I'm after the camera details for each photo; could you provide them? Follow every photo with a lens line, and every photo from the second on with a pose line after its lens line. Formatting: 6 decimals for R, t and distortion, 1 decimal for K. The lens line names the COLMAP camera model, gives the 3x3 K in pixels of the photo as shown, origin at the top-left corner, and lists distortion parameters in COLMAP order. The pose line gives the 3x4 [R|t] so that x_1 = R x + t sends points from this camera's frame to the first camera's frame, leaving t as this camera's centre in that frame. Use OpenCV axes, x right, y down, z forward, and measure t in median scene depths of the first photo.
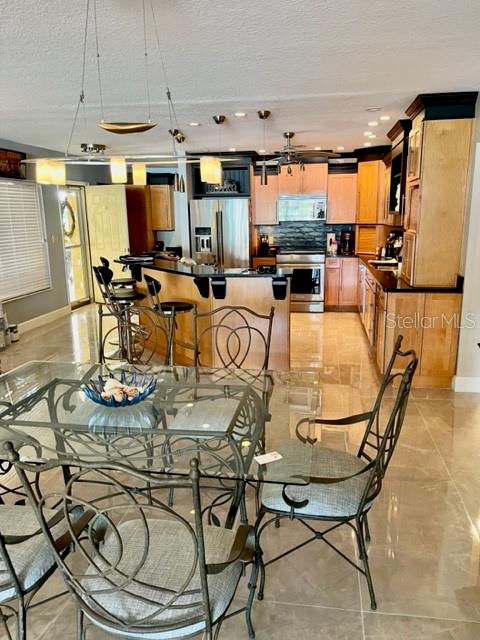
lens RADIAL K [[489.3, 0, 244.7], [0, 489.3, 323.5], [0, 0, 1]] dist [0.038060, -0.026937]
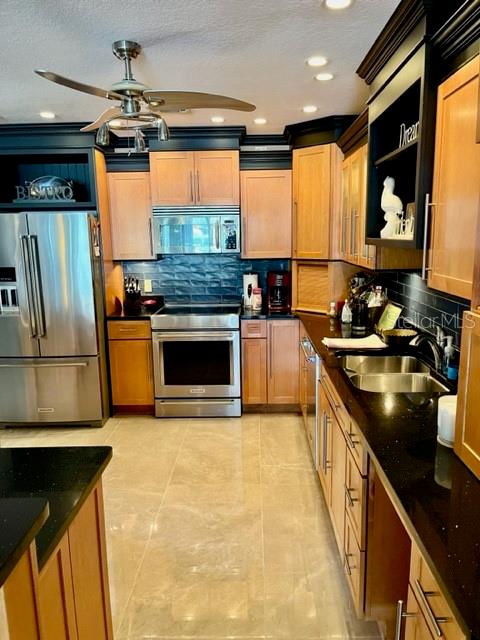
lens RADIAL K [[489.3, 0, 242.7], [0, 489.3, 324.4], [0, 0, 1]] dist [0.038060, -0.026937]
pose [[0.991025, -0.023266, 0.131638, 0.093308], [0.028932, 0.998728, -0.041297, -0.104952], [-0.130509, 0.044735, 0.990437, 0.448198]]
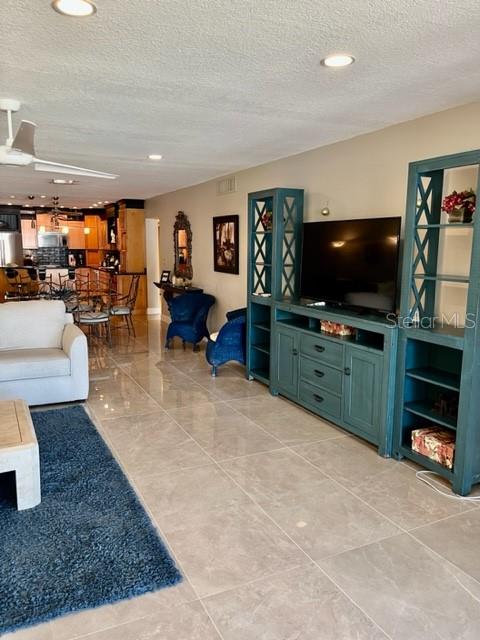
lens RADIAL K [[489.3, 0, 243.9], [0, 489.3, 316.8], [0, 0, 1]] dist [0.038060, -0.026937]
pose [[0.812048, -0.064227, 0.580046, -0.348827], [0.110190, 0.992922, -0.044318, 0.177345], [-0.573094, 0.099904, 0.813377, -0.730982]]
